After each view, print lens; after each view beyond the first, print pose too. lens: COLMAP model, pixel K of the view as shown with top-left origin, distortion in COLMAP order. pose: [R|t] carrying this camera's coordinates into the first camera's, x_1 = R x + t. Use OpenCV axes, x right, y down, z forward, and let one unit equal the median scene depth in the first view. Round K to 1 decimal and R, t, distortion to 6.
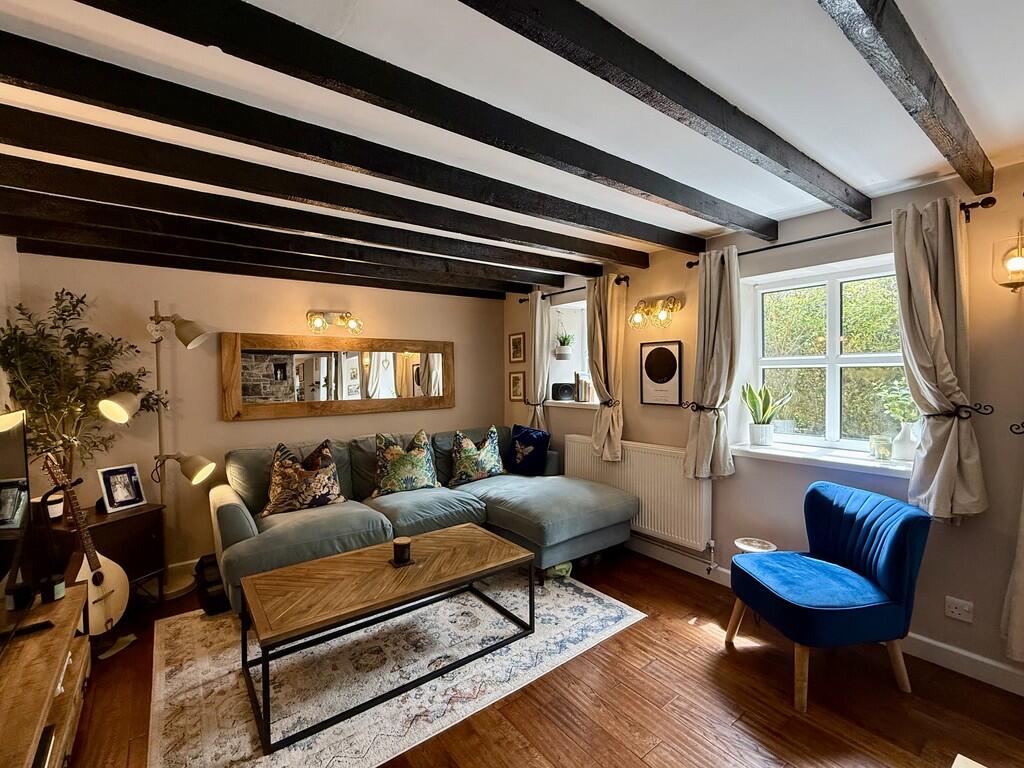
lens RADIAL K [[452.2, 0, 512.0], [0, 452.2, 384.0], [0, 0, 1]] dist [0.000325, 0.000098]
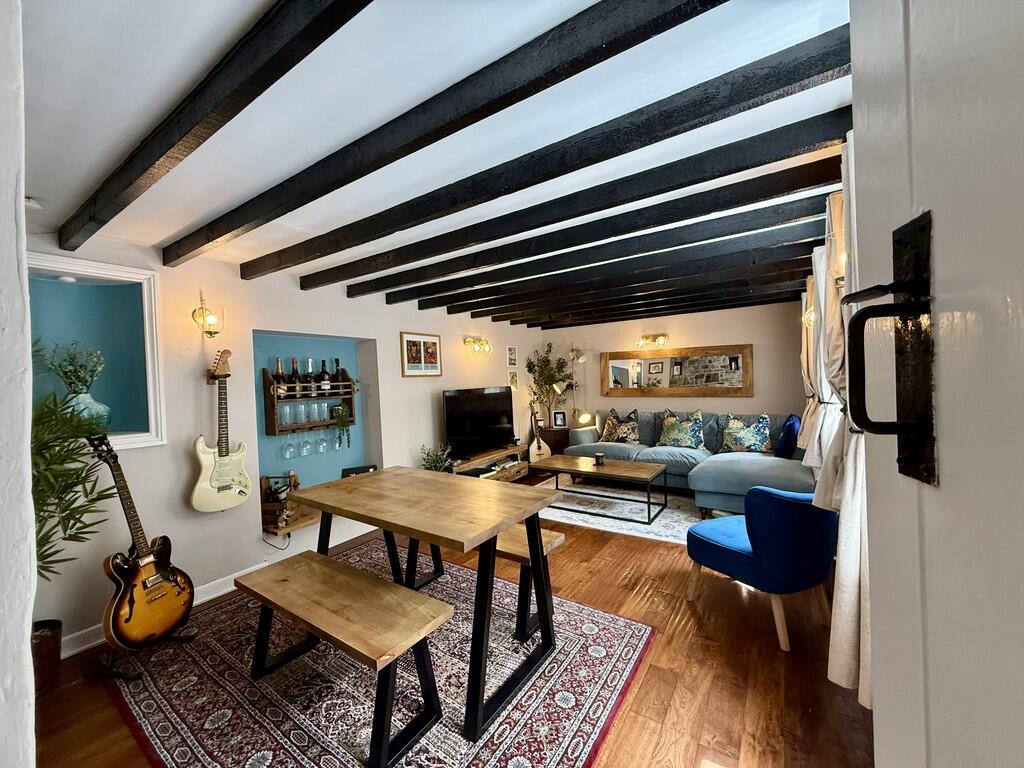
lens RADIAL K [[414.7, 0, 512.0], [0, 414.7, 384.0], [0, 0, 1]] dist [-0.001008, -0.000024]
pose [[0.332784, 0.027386, -0.942605, 1.128745], [0.013947, 0.999326, 0.033958, -0.046507], [0.942900, -0.024447, 0.332178, -0.014529]]
